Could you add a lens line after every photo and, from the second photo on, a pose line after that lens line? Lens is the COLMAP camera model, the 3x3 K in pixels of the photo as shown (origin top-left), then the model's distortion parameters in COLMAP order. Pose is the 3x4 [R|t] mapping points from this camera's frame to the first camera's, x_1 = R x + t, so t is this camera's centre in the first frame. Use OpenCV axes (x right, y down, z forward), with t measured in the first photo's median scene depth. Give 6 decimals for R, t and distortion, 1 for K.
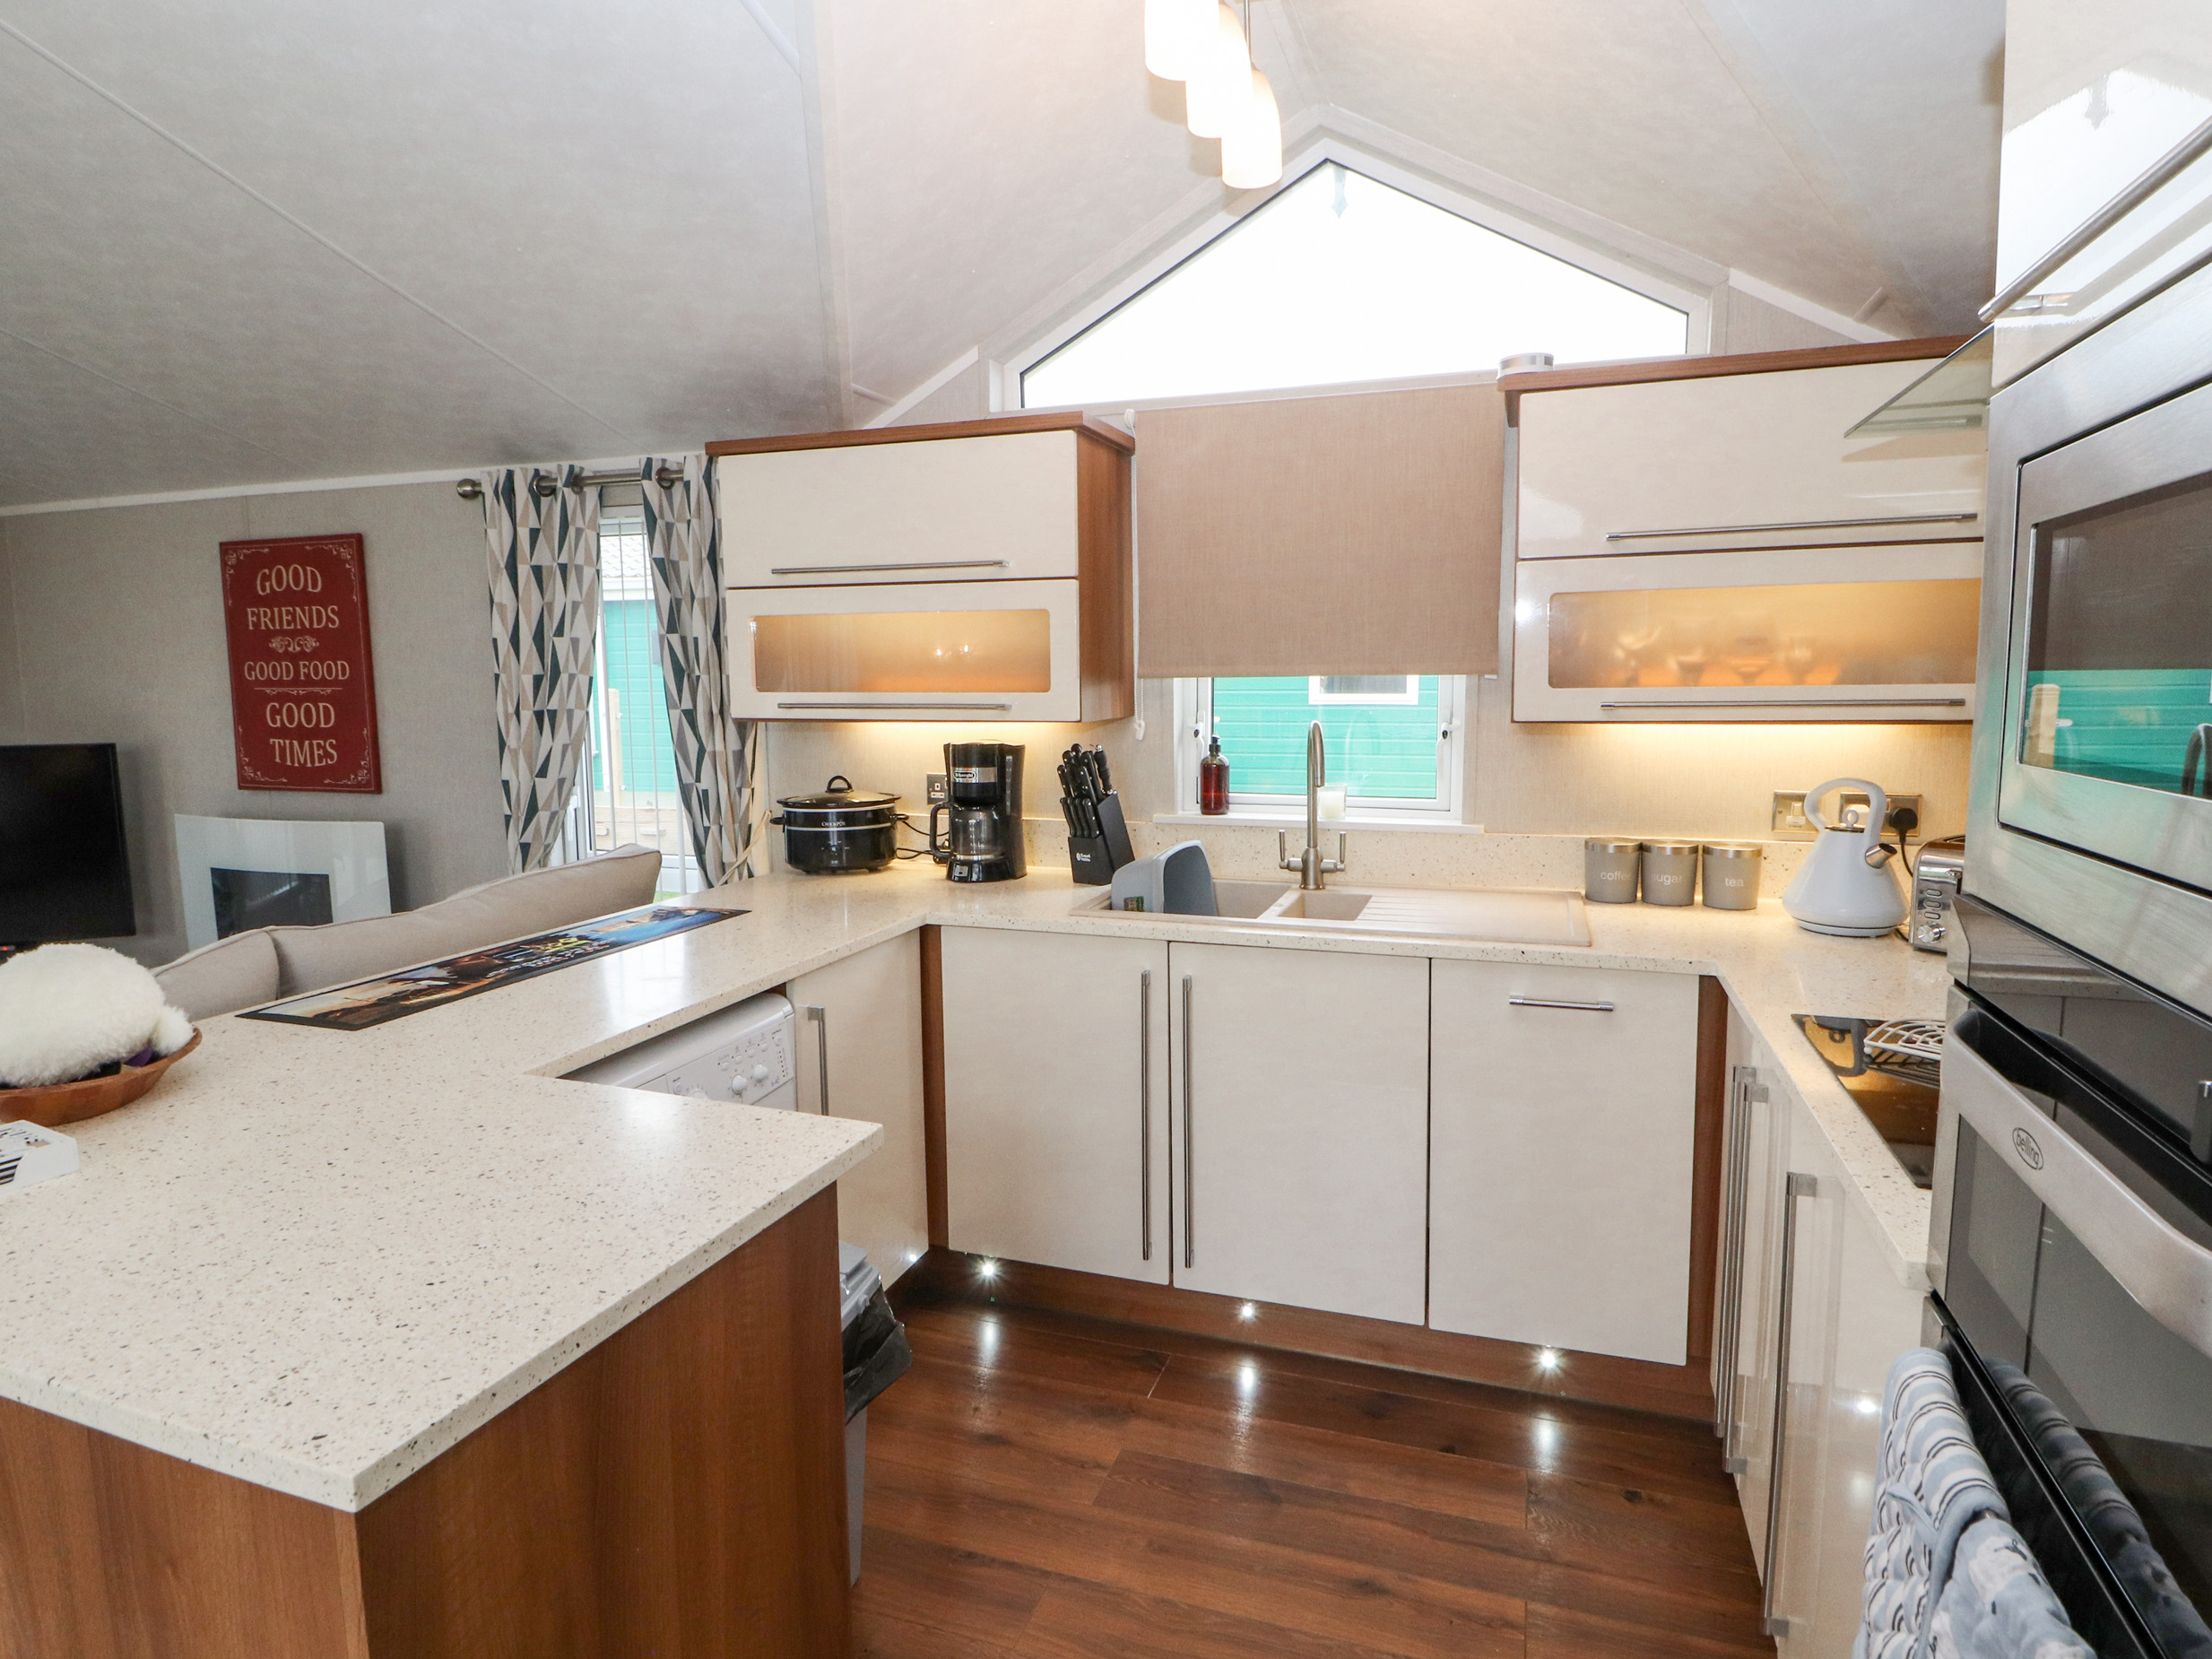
lens RADIAL K [[1182.9, 0, 1145.0], [0, 1182.9, 804.1], [0, 0, 1]] dist [0.000590, -0.015186]
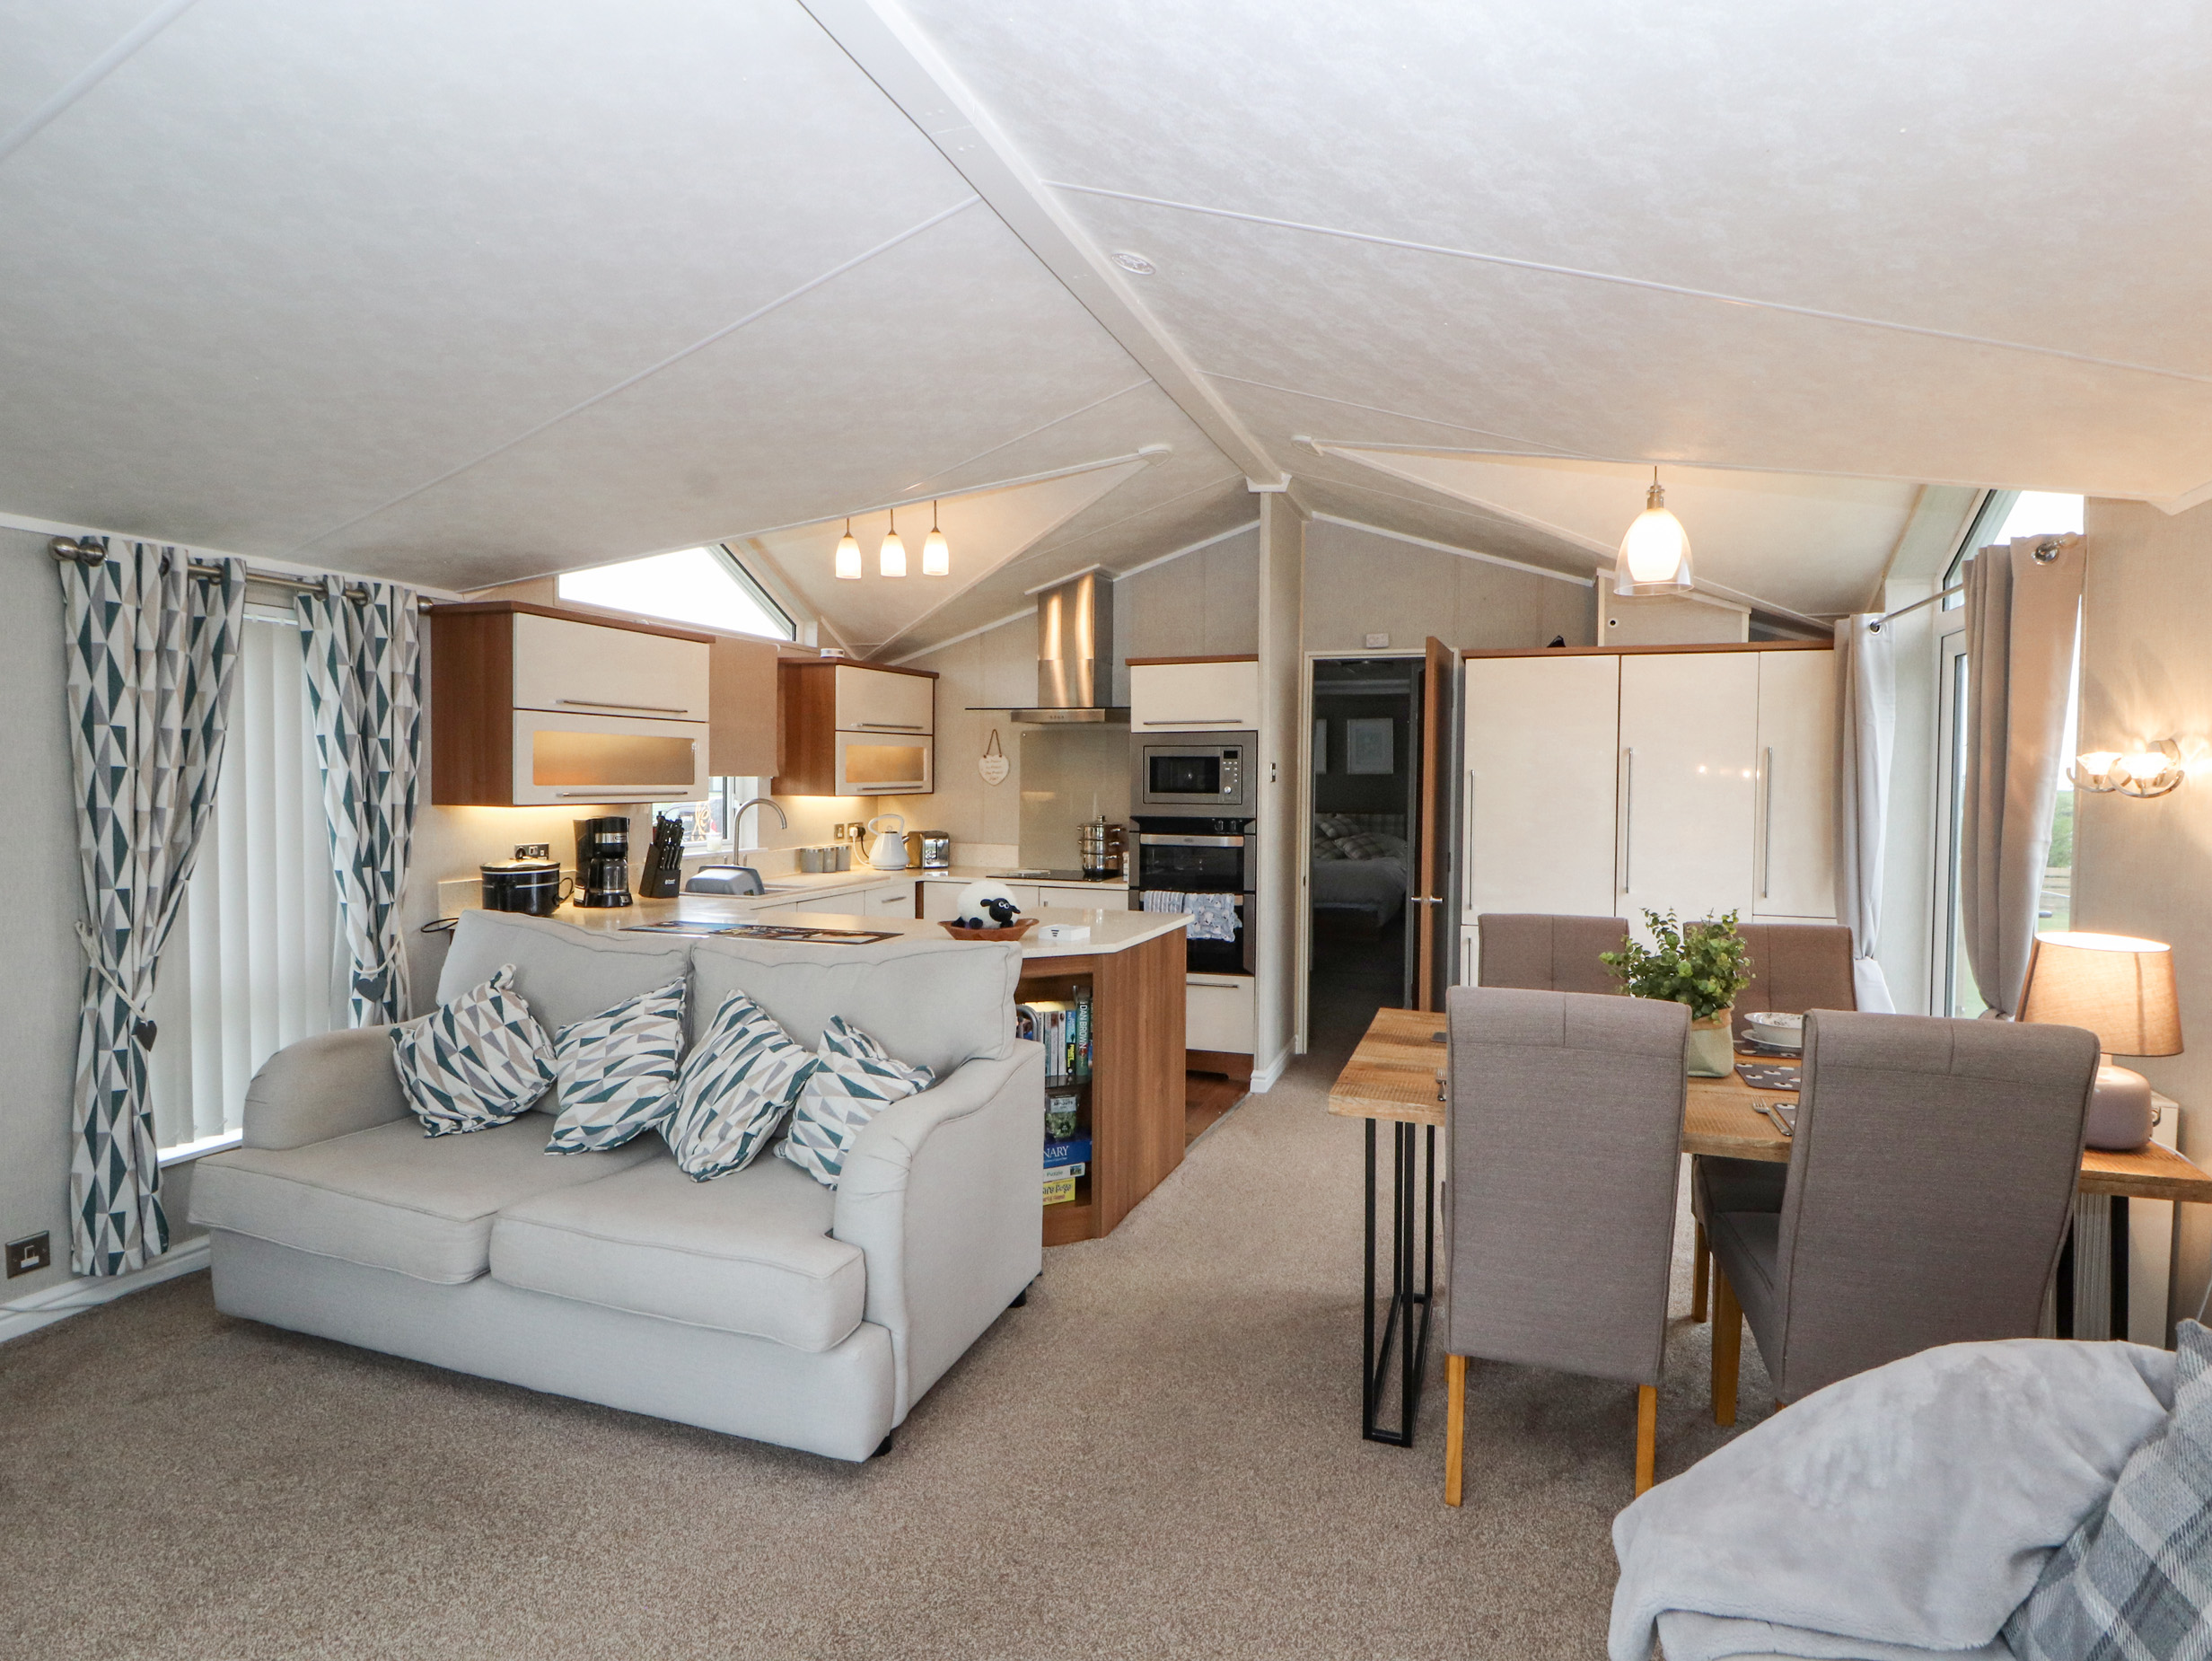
lens RADIAL K [[1143.5, 0, 1138.3], [0, 1143.5, 808.5], [0, 0, 1]] dist [0.000341, -0.015014]
pose [[0.015420, -0.023803, 0.999598, -1.565886], [0.098612, 0.994879, 0.022169, -0.027989], [-0.995007, 0.098230, 0.017688, 0.275673]]
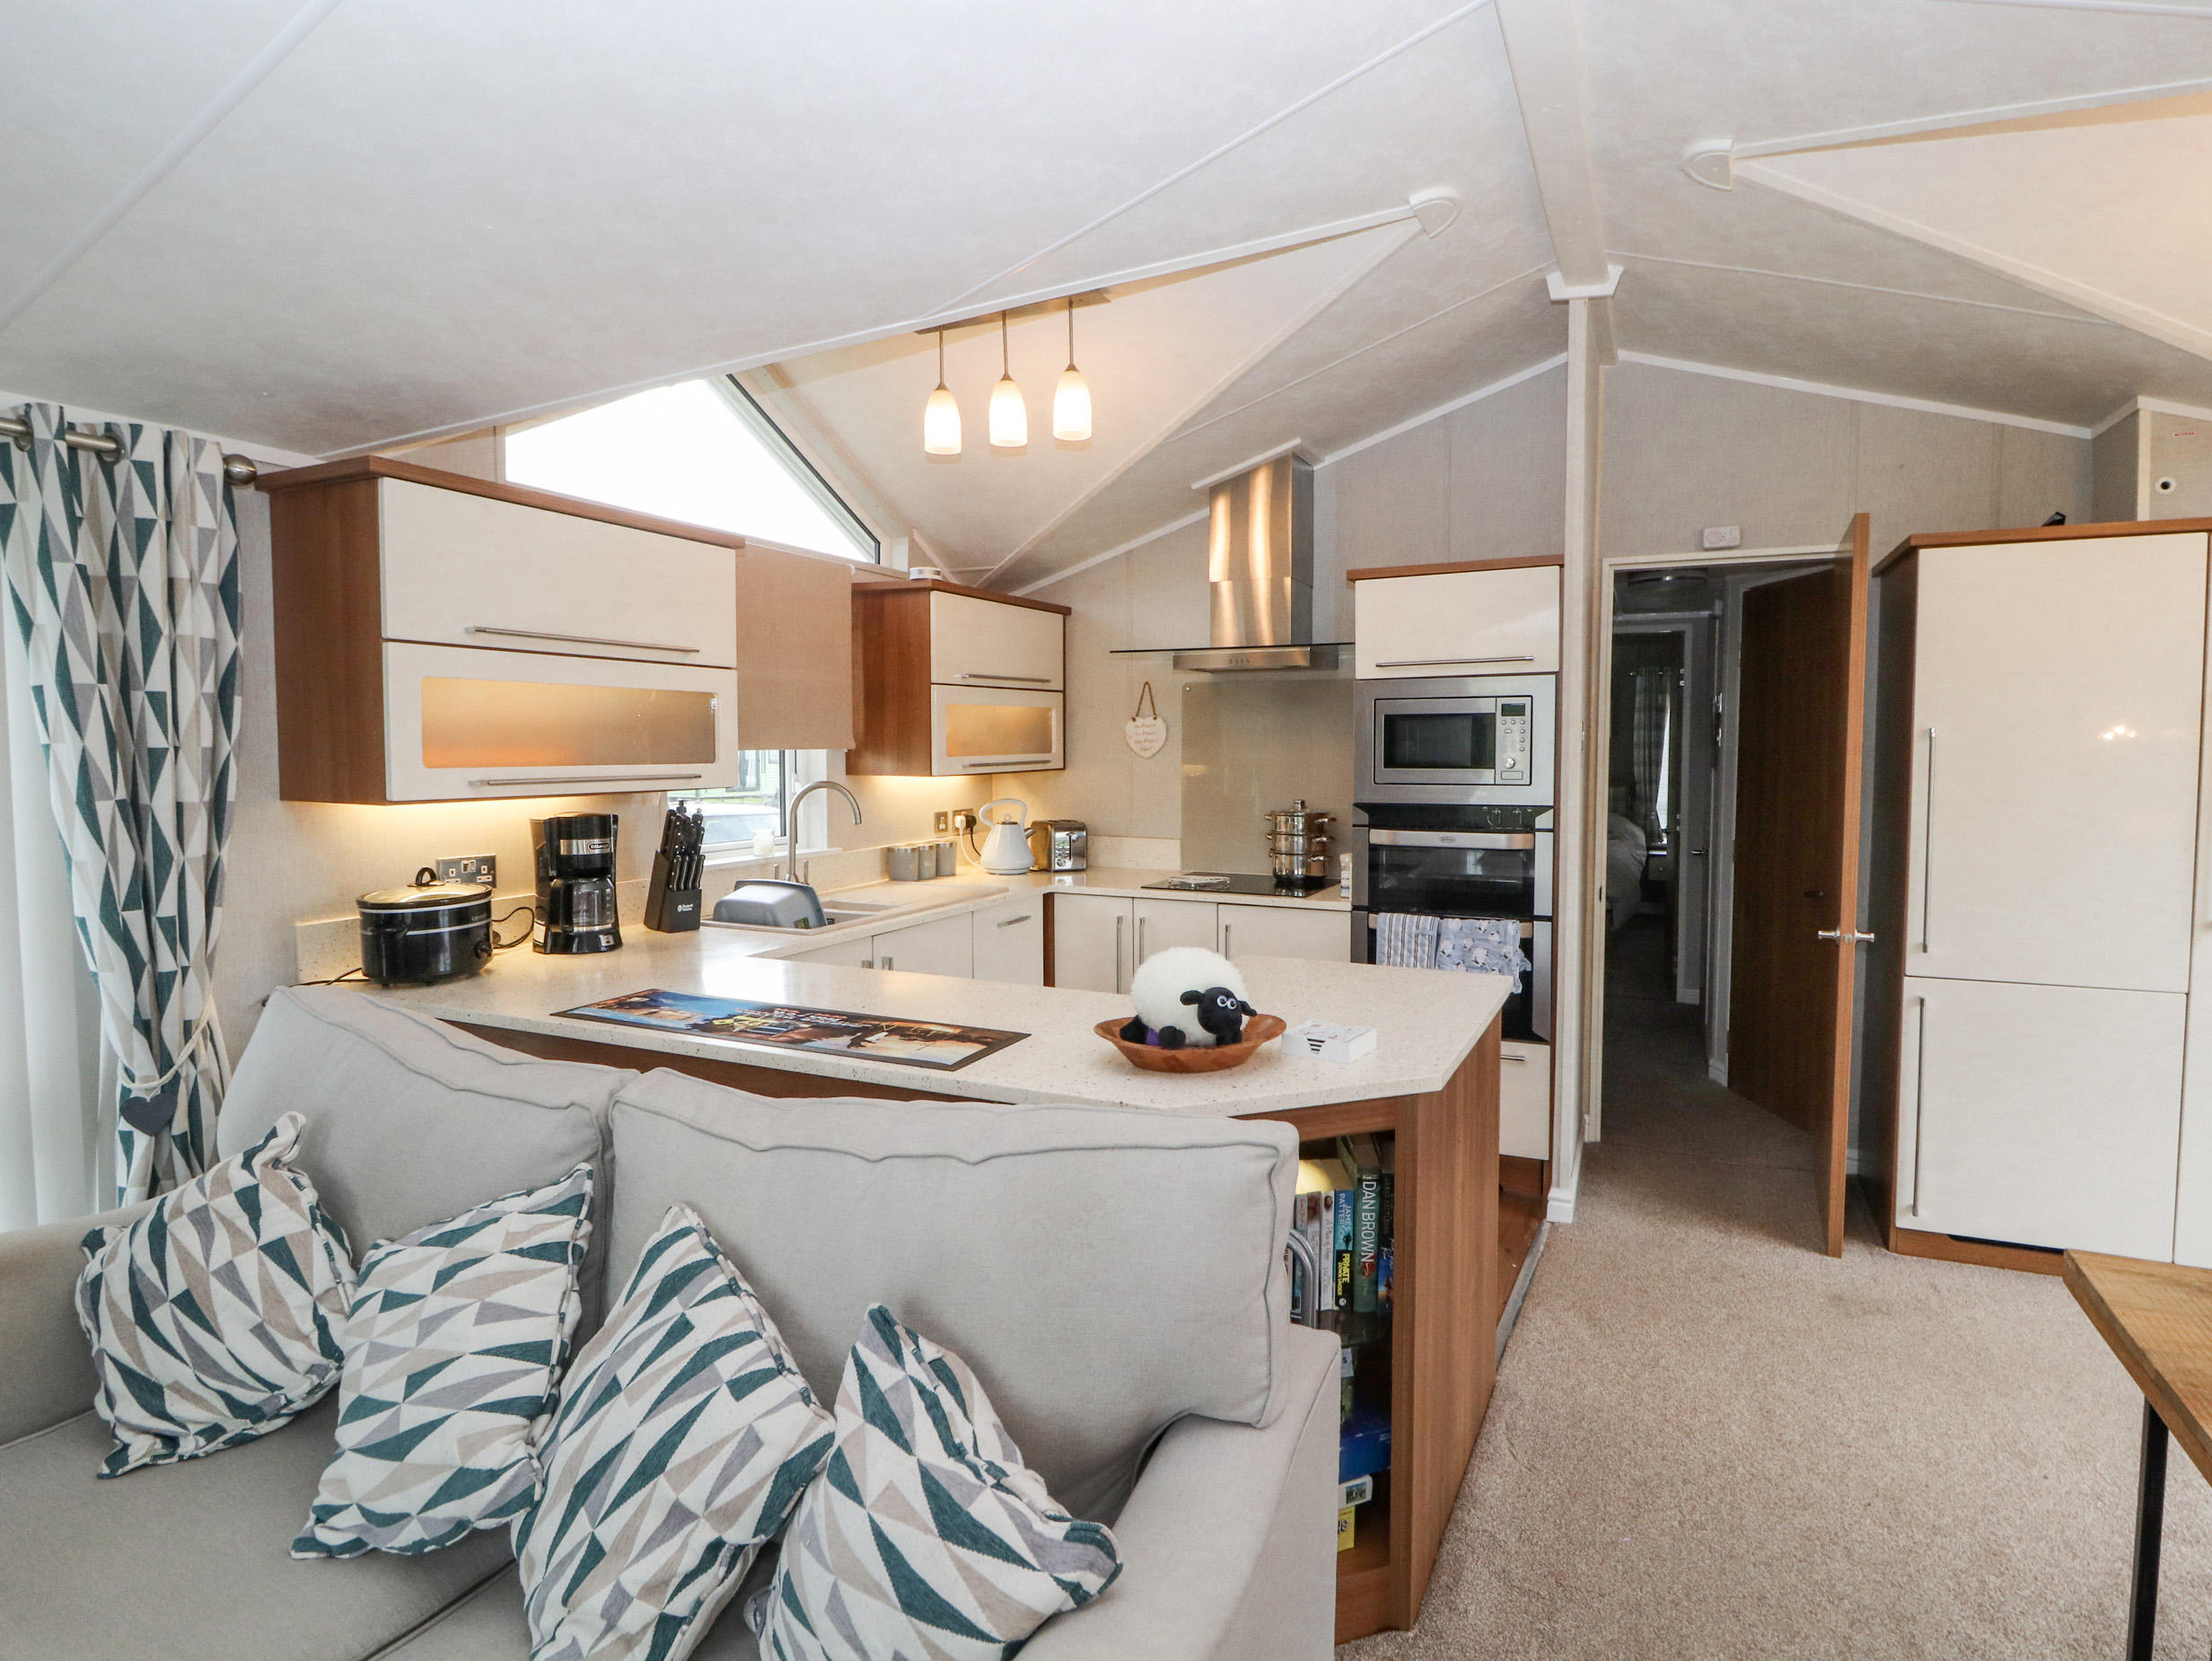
lens RADIAL K [[1143.5, 0, 1138.3], [0, 1143.5, 808.5], [0, 0, 1]] dist [0.000341, -0.015014]
pose [[0.117799, -0.051169, 0.991718, -1.014415], [0.106234, 0.993590, 0.038646, -0.043338], [-0.987339, 0.100801, 0.122480, 0.399281]]
